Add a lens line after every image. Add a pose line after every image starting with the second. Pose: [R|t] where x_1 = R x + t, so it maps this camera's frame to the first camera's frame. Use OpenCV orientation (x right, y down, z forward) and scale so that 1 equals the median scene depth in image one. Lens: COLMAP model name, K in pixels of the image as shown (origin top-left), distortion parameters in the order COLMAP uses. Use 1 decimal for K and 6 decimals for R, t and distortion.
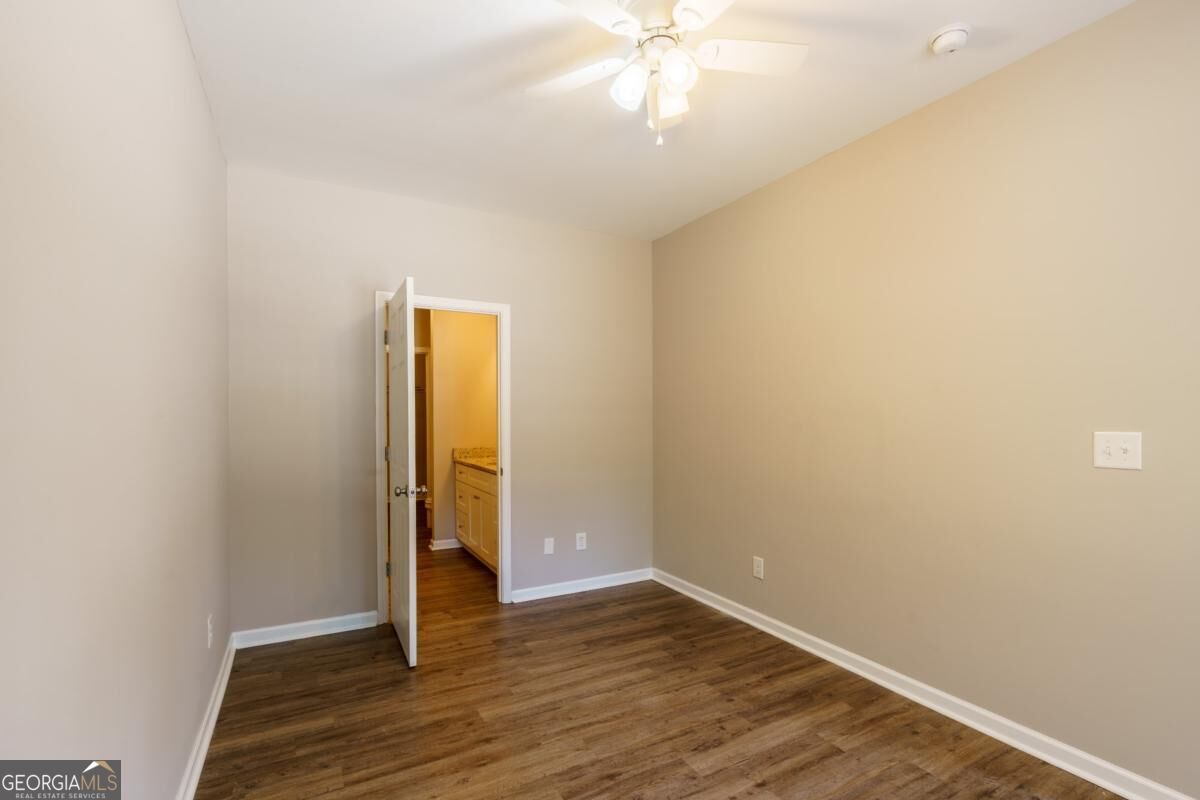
lens RADIAL K [[550.0, 0, 600.3], [0, 550.0, 409.2], [0, 0, 1]] dist [-0.005122, 0.001422]
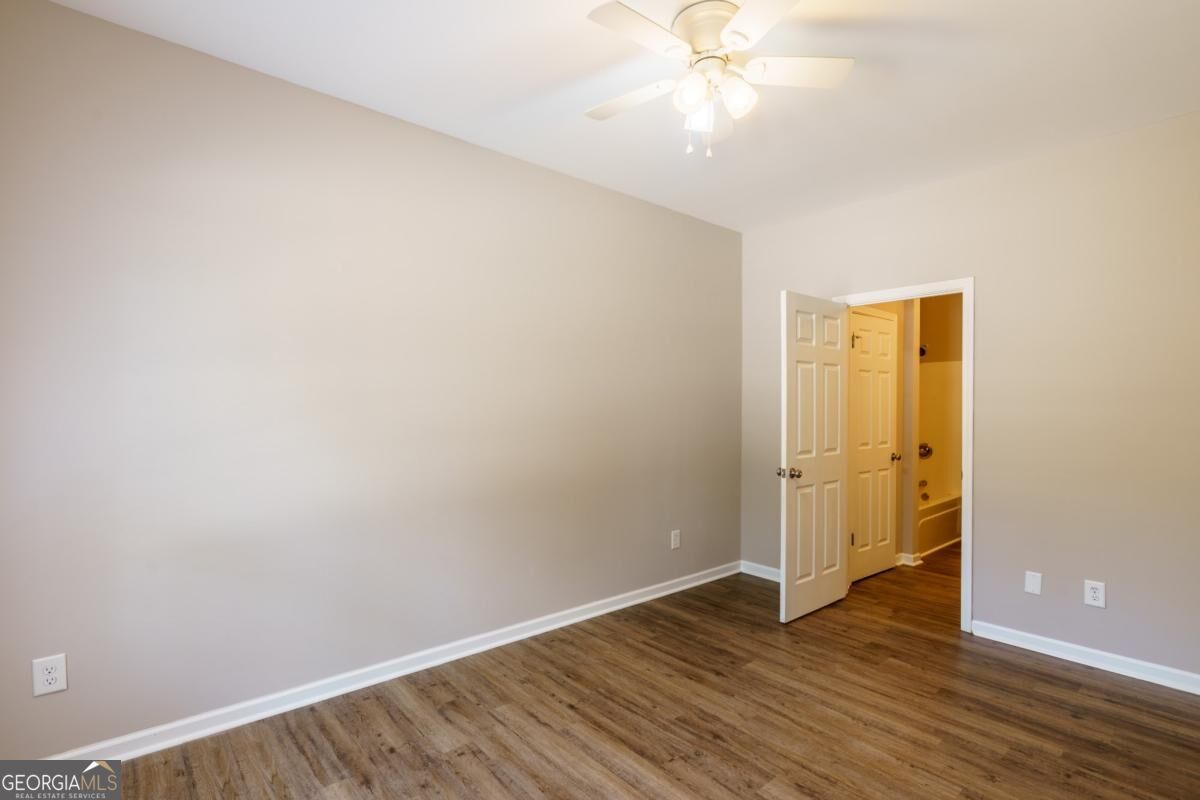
lens RADIAL K [[550.0, 0, 597.7], [0, 550.0, 406.5], [0, 0, 1]] dist [-0.005122, 0.001422]
pose [[0.215384, -0.000381, -0.976529, 0.740665], [0.007529, 0.999971, 0.001270, 0.005914], [0.976501, -0.007625, 0.215380, 0.383344]]
